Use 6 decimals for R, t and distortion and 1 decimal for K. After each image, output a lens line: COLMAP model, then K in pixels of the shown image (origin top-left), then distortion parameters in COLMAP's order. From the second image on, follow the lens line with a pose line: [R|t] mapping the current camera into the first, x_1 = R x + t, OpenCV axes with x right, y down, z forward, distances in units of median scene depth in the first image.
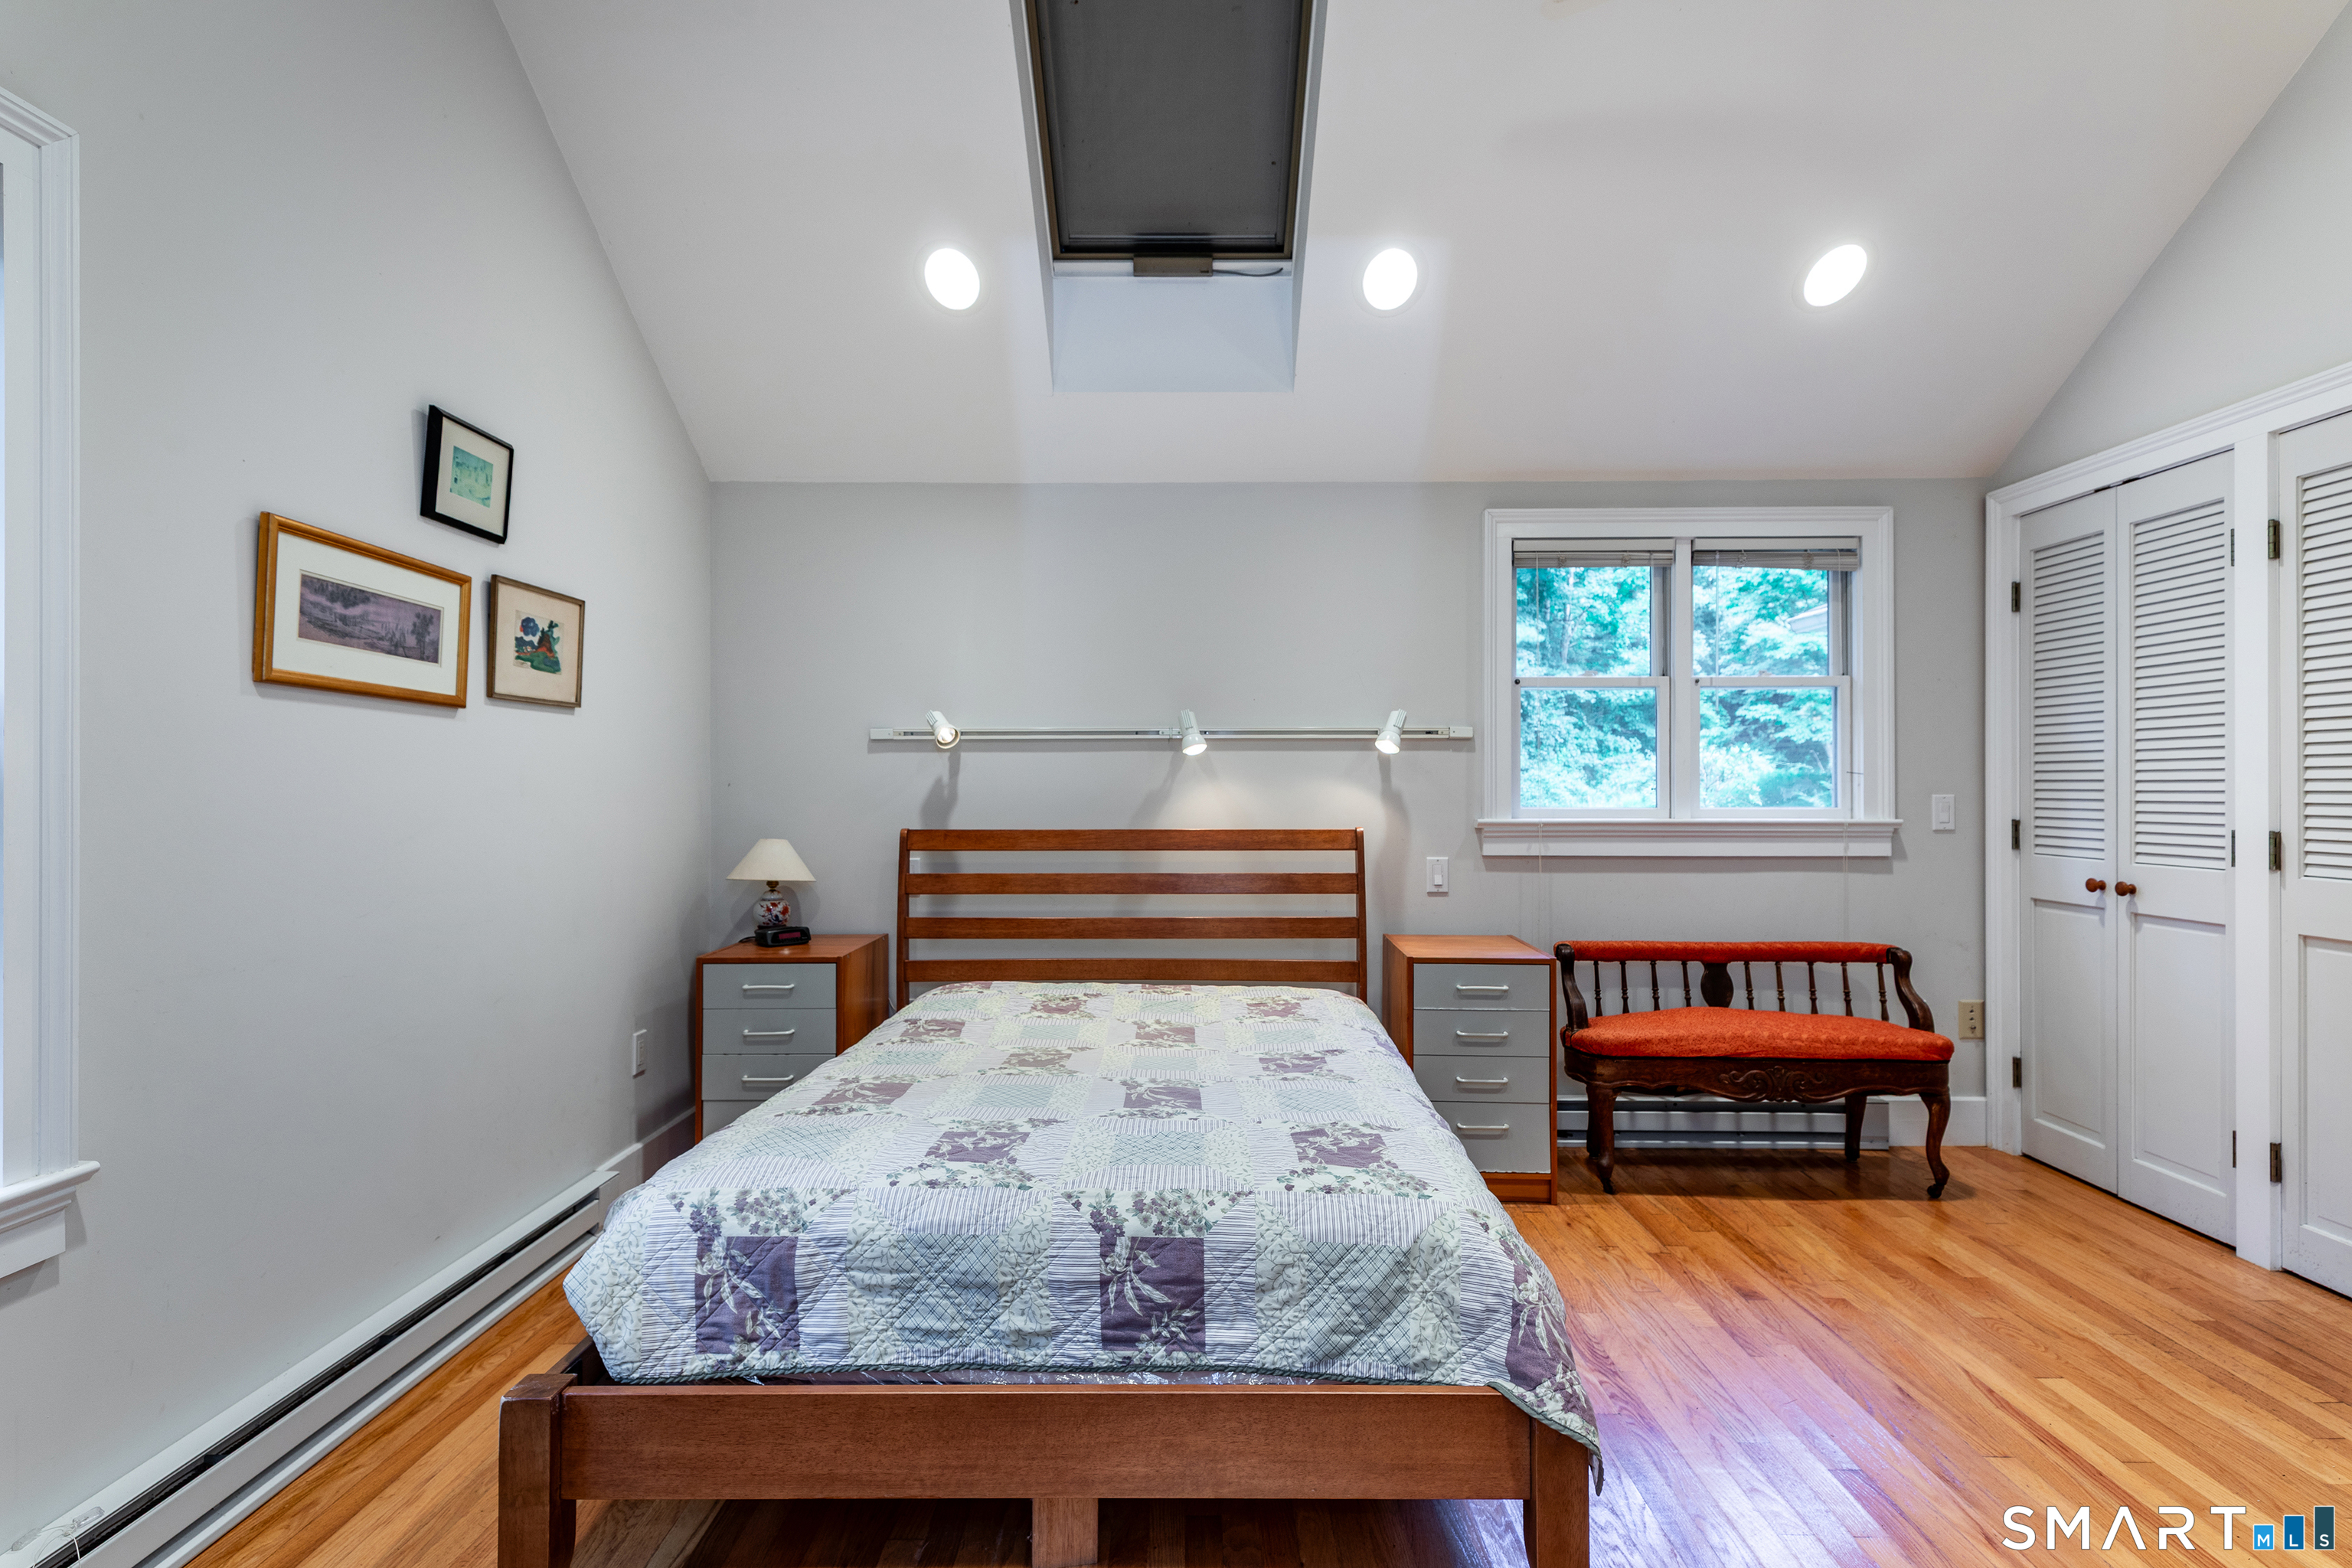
lens RADIAL K [[1179.4, 0, 1166.3], [0, 1179.4, 773.2], [0, 0, 1]] dist [0.001458, 0.000297]
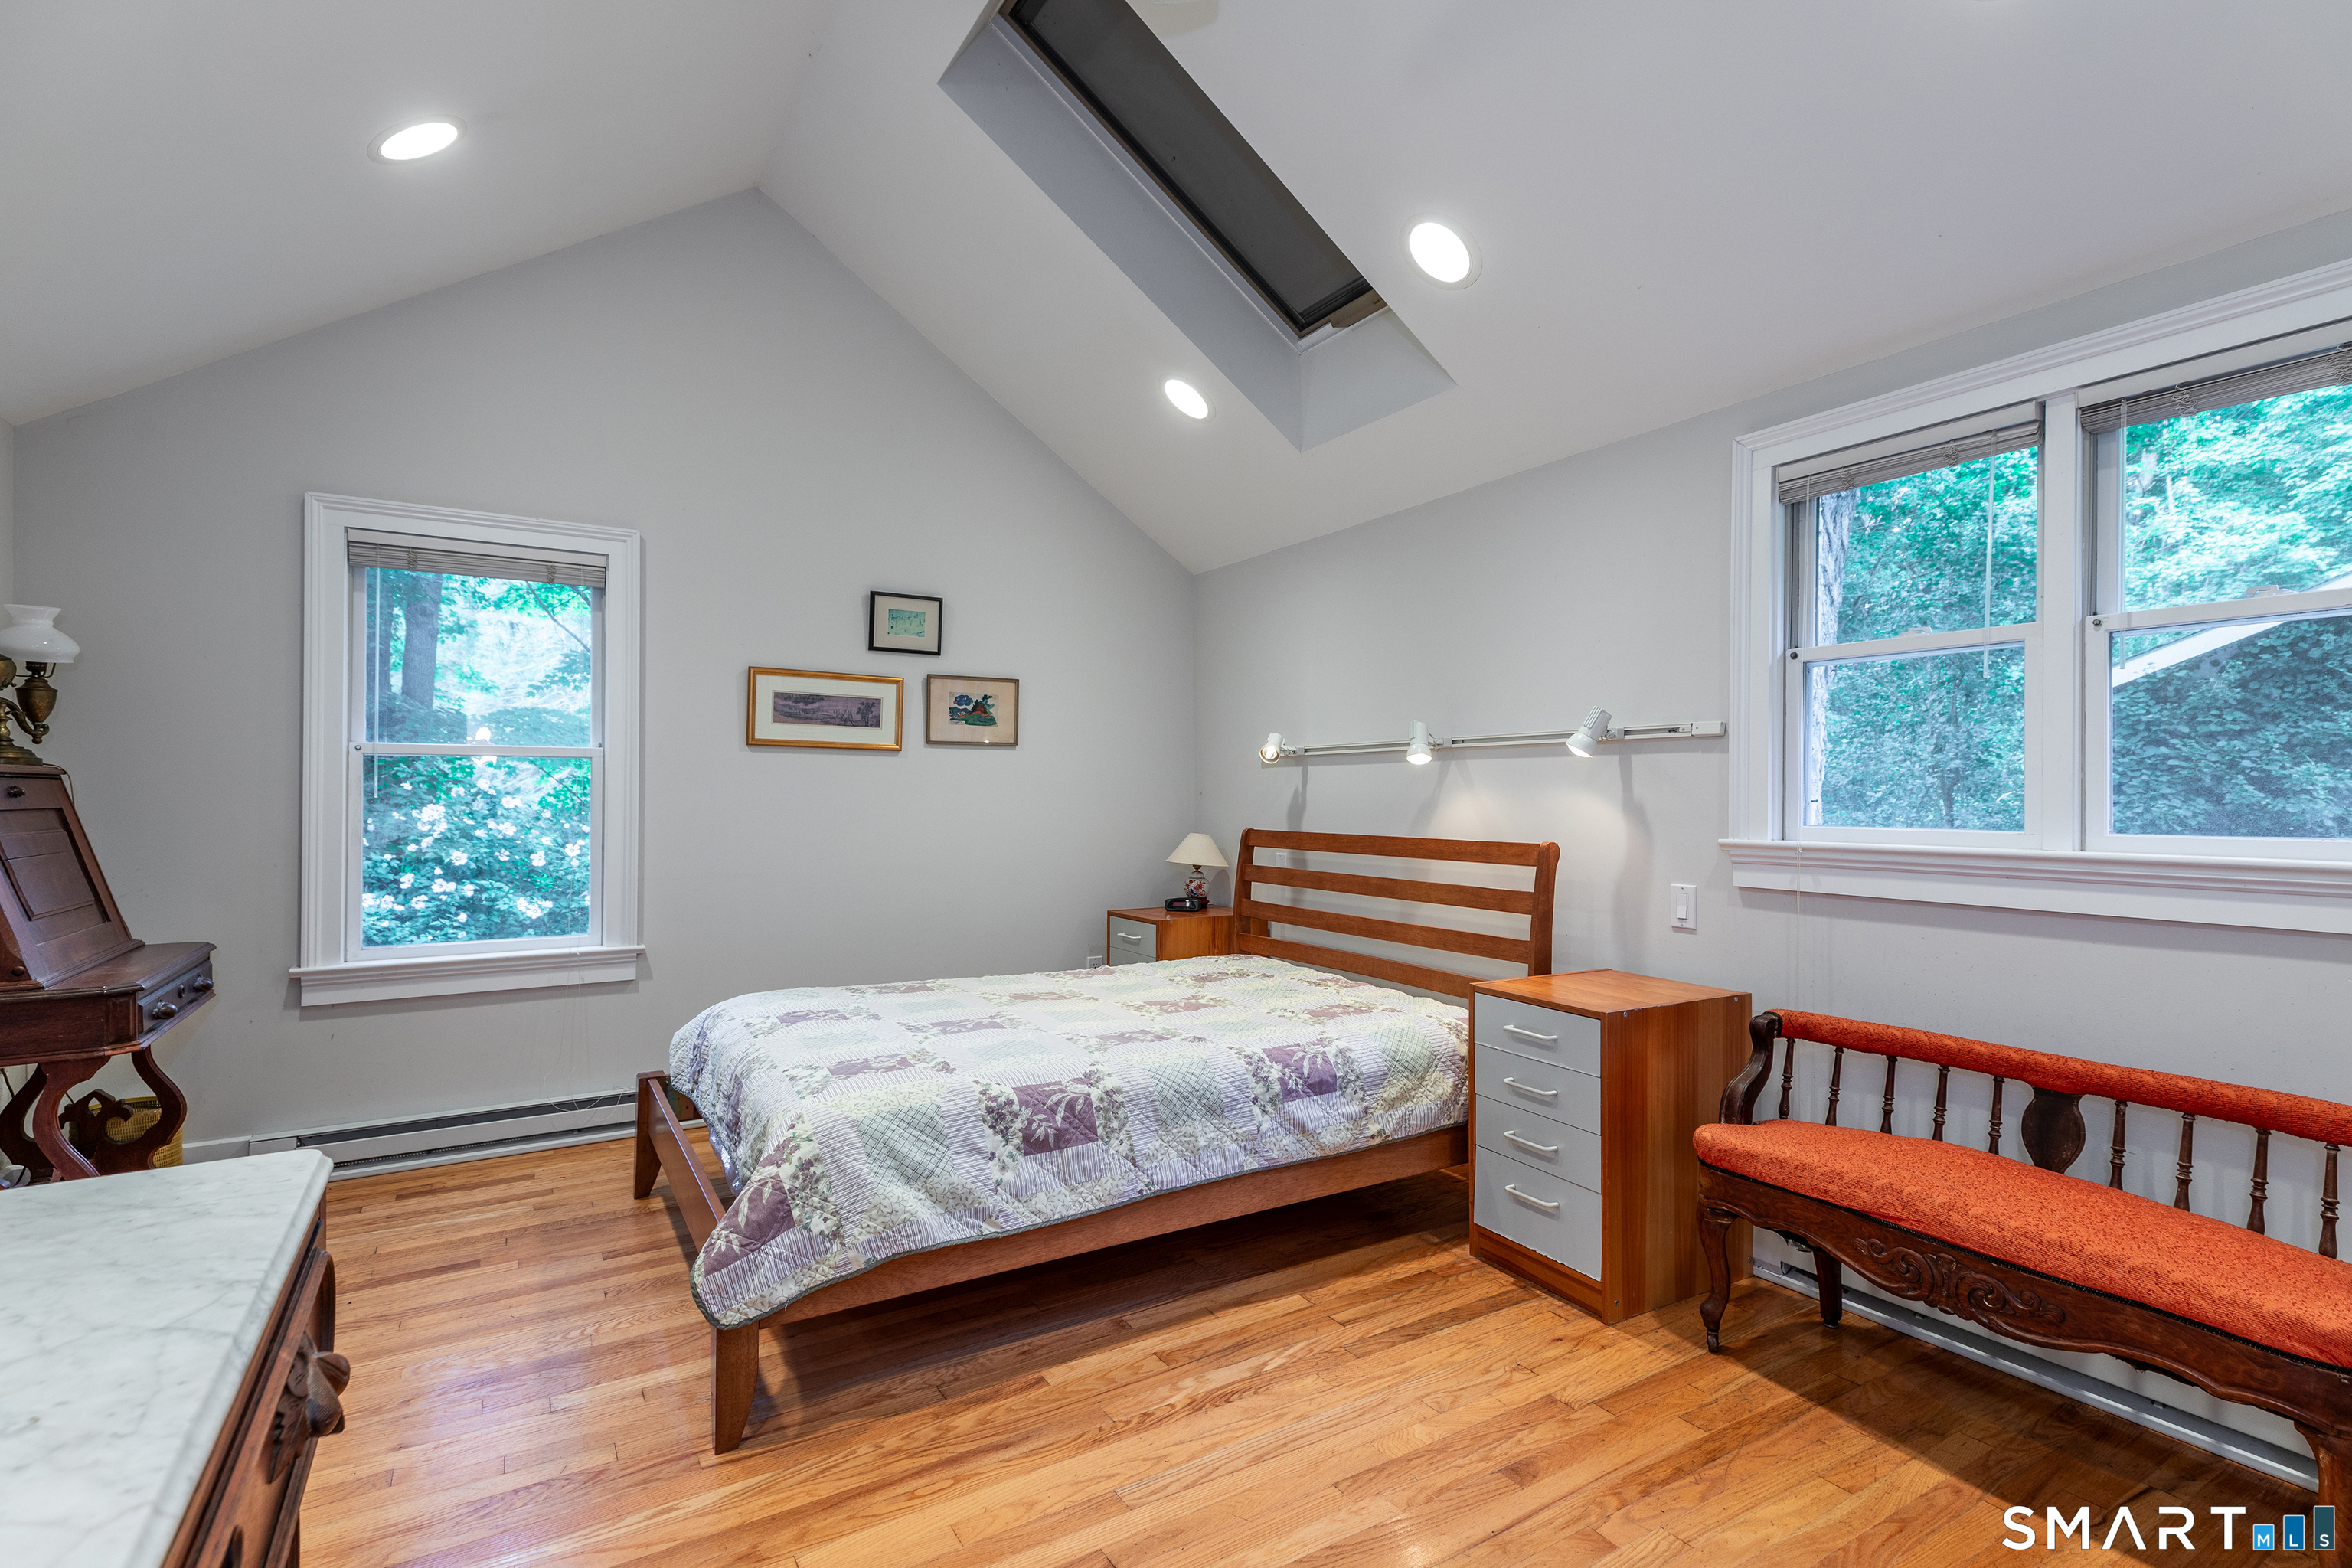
lens RADIAL K [[1077.2, 0, 1180.0], [0, 1077.2, 794.9], [0, 0, 1]] dist [0.001742, -0.000770]
pose [[0.522655, 0.000221, -0.852545, 0.727210], [0.003939, 0.999989, 0.002674, 0.007108], [0.852535, -0.004756, 0.522648, 0.346134]]
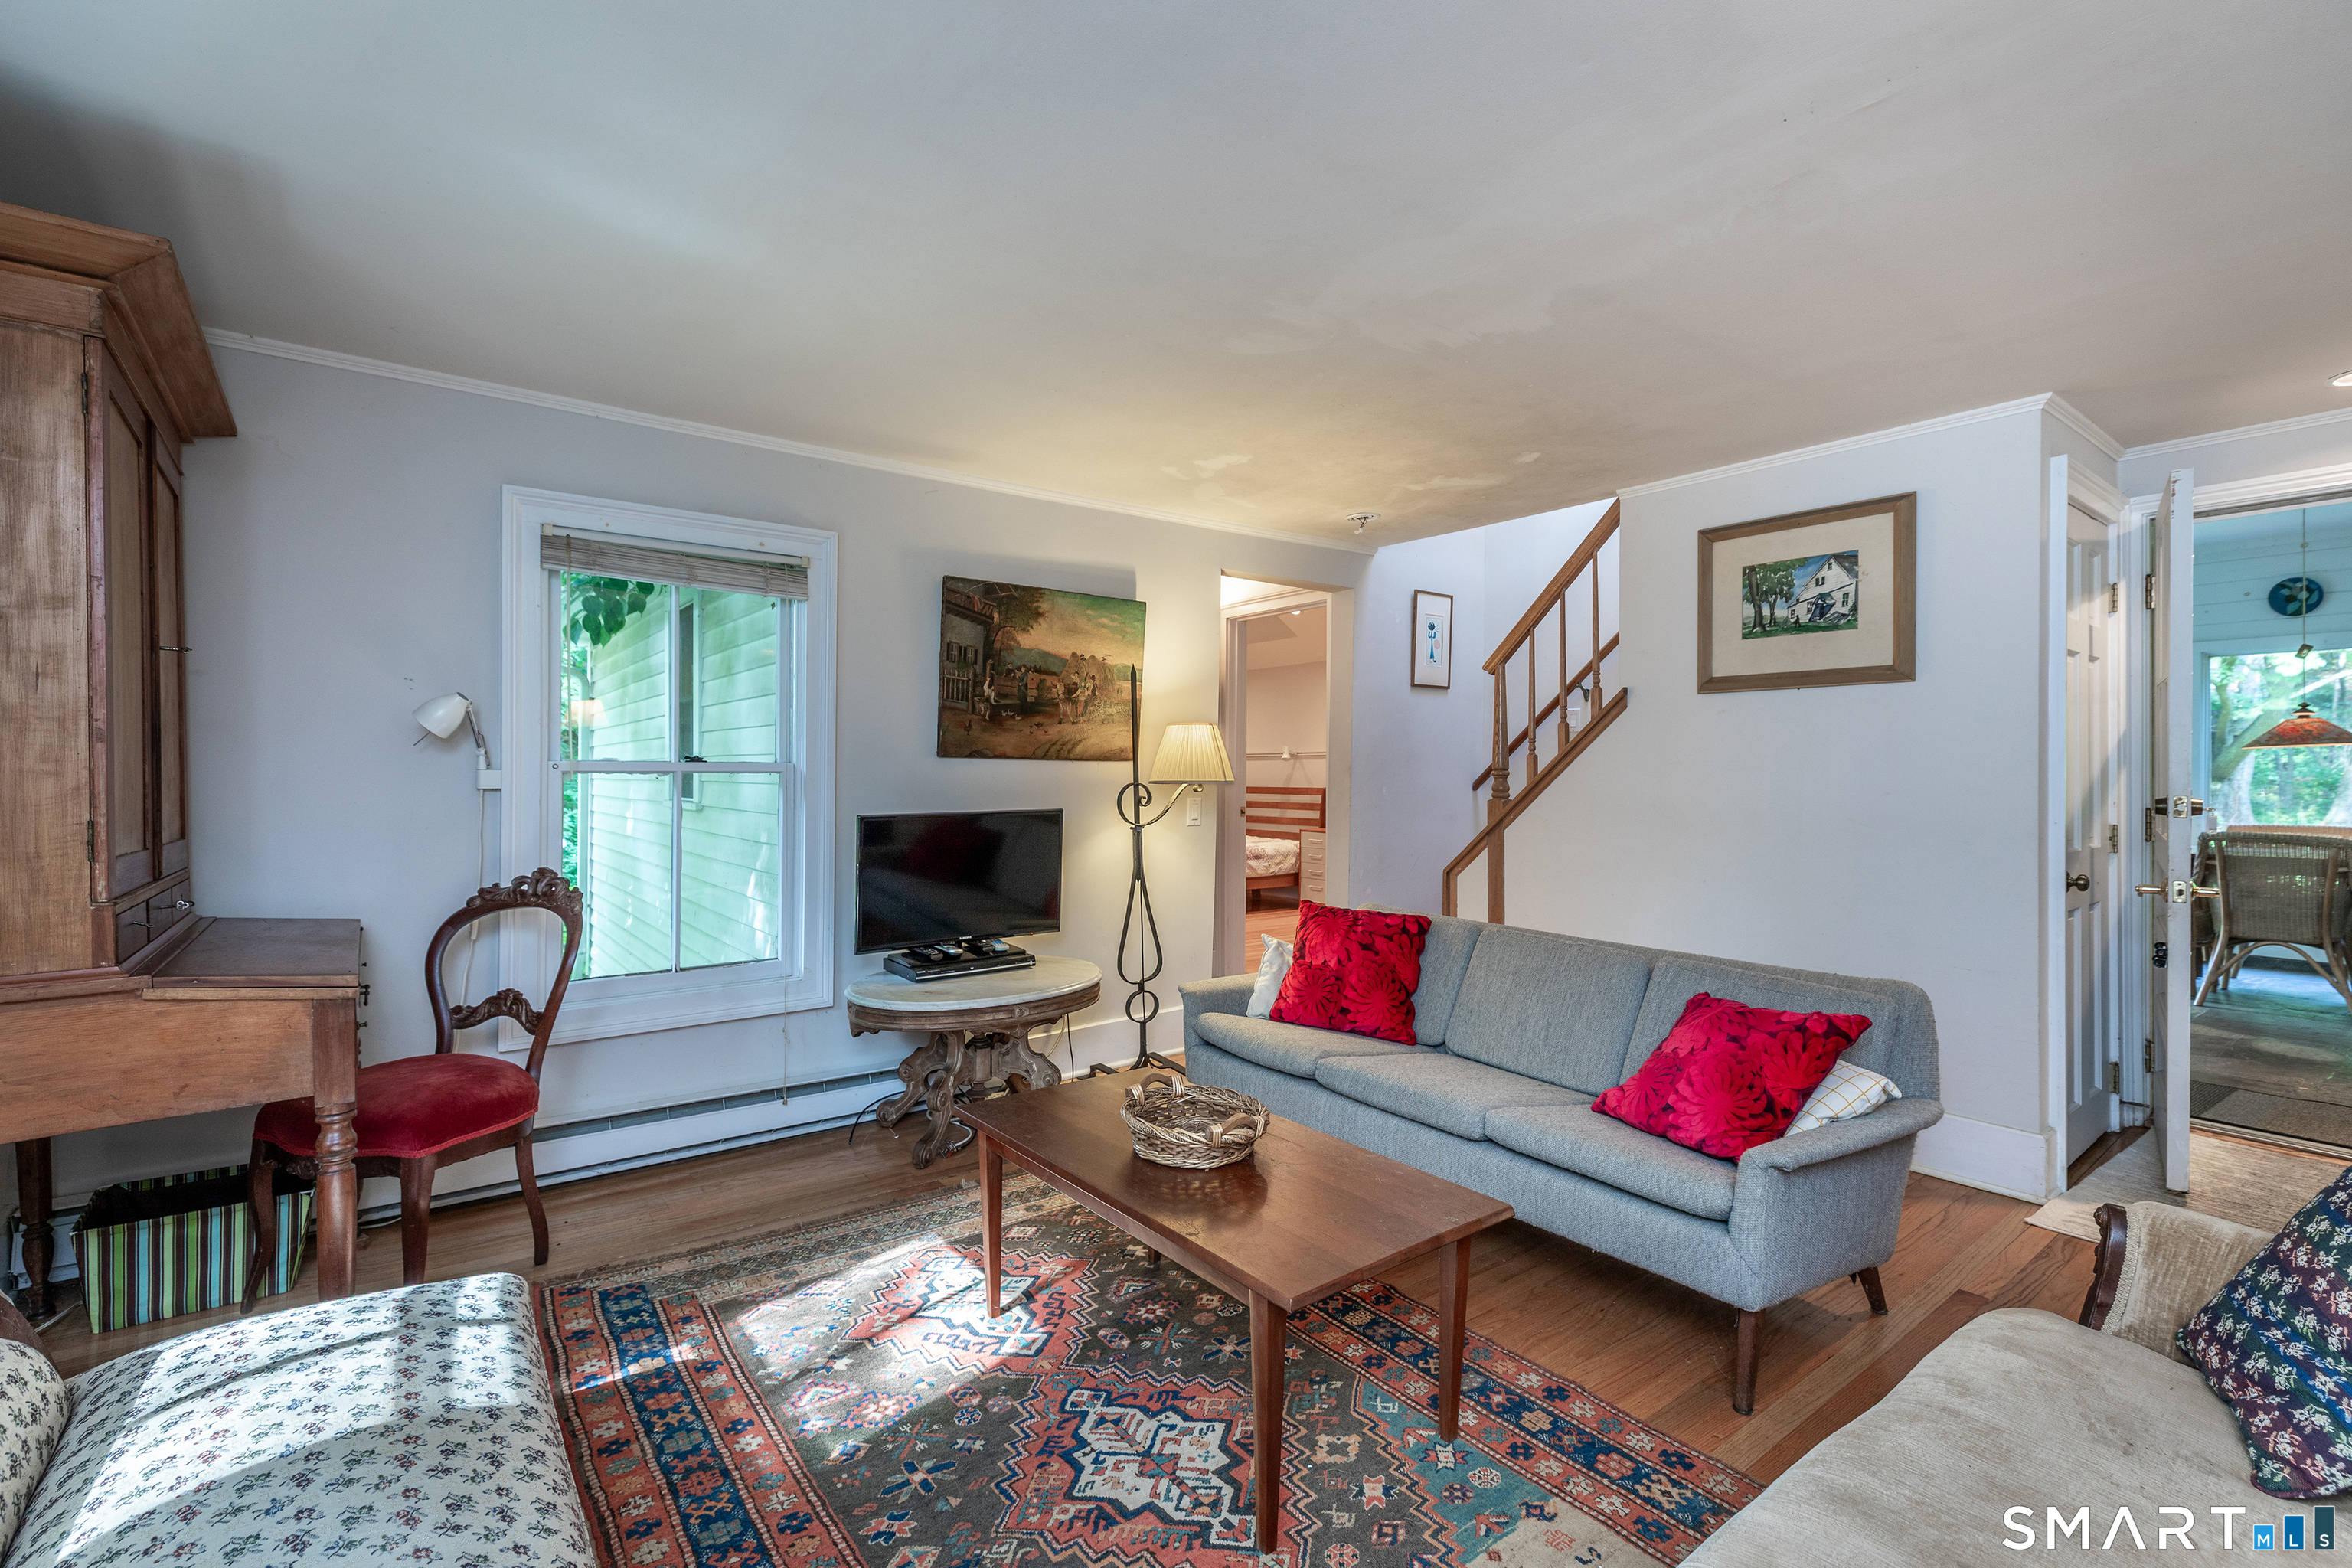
lens RADIAL K [[1077.2, 0, 1184.5], [0, 1077.2, 773.4], [0, 0, 1]] dist [0.001742, -0.000770]
pose [[0.632139, 0.007026, -0.774823, 1.978727], [-0.005812, 0.999974, 0.004326, 0.003561], [0.774833, 0.001769, 0.632163, -0.896909]]
